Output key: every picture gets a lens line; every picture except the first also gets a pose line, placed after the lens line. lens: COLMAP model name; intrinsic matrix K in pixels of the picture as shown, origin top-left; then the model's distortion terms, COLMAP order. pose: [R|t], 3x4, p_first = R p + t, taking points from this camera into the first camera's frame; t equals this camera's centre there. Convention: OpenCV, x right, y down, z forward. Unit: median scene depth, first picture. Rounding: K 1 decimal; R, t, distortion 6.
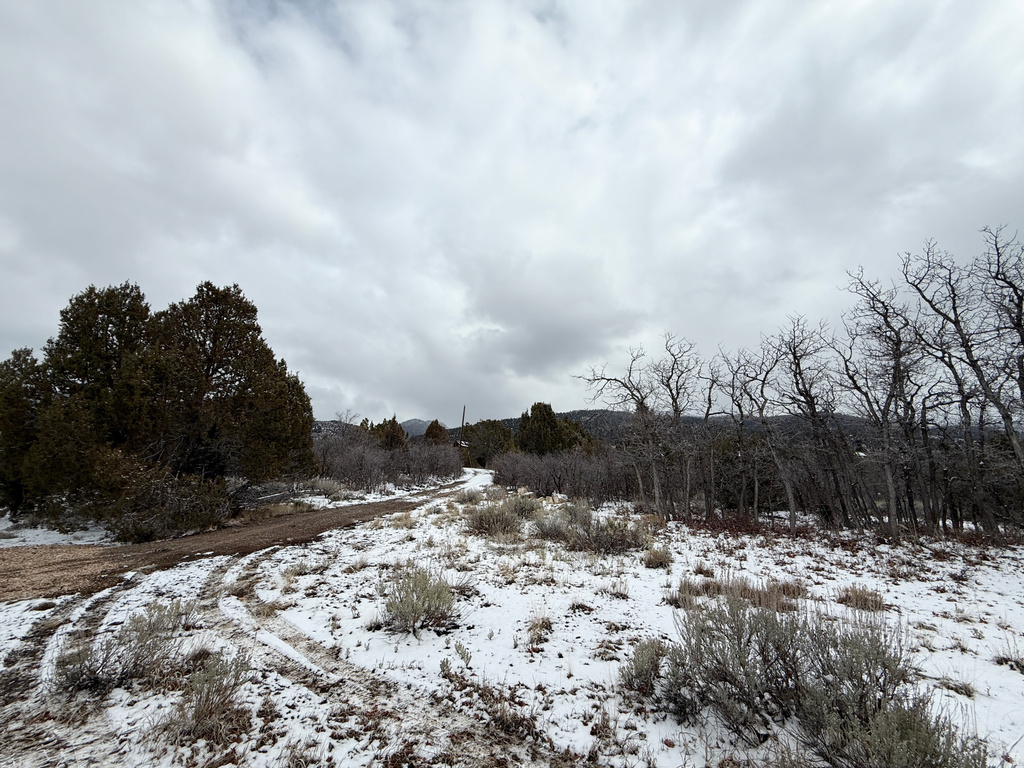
lens RADIAL K [[410.1, 0, 509.7], [0, 410.1, 383.6], [0, 0, 1]] dist [0.002887, 0.000024]
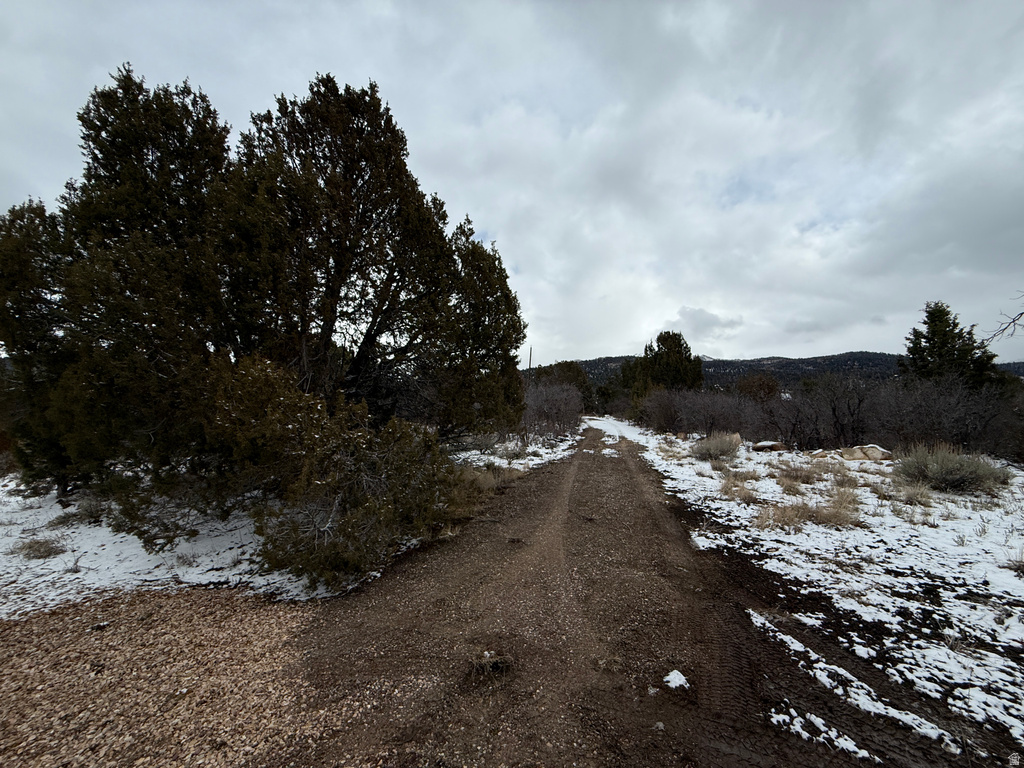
lens RADIAL K [[410.1, 0, 511.5], [0, 410.1, 384.3], [0, 0, 1]] dist [0.002887, 0.000024]
pose [[0.998212, -0.023998, -0.054751, -0.471087], [0.030606, 0.991905, 0.123238, 0.098283], [0.051350, -0.124694, 0.990866, 0.422225]]
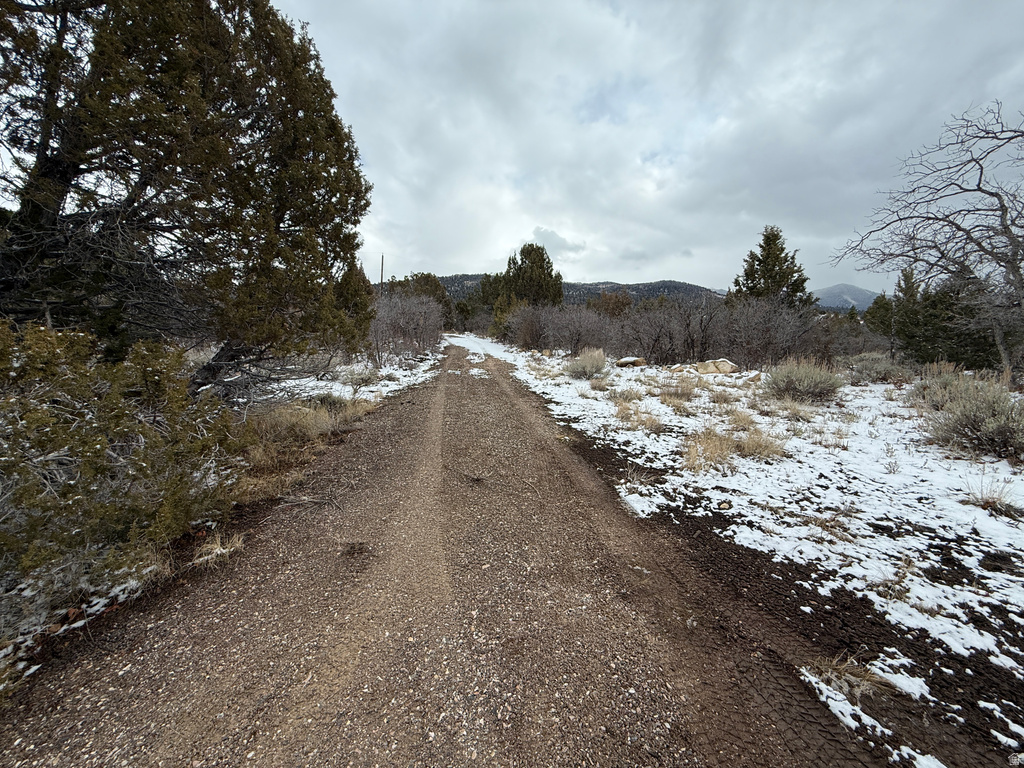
lens RADIAL K [[410.1, 0, 511.6], [0, 410.1, 380.0], [0, 0, 1]] dist [0.002887, 0.000024]
pose [[0.958525, -0.049547, 0.280668, -0.470005], [-0.040347, 0.951266, 0.305721, 0.134474], [-0.282138, -0.304365, 0.909813, 0.571436]]
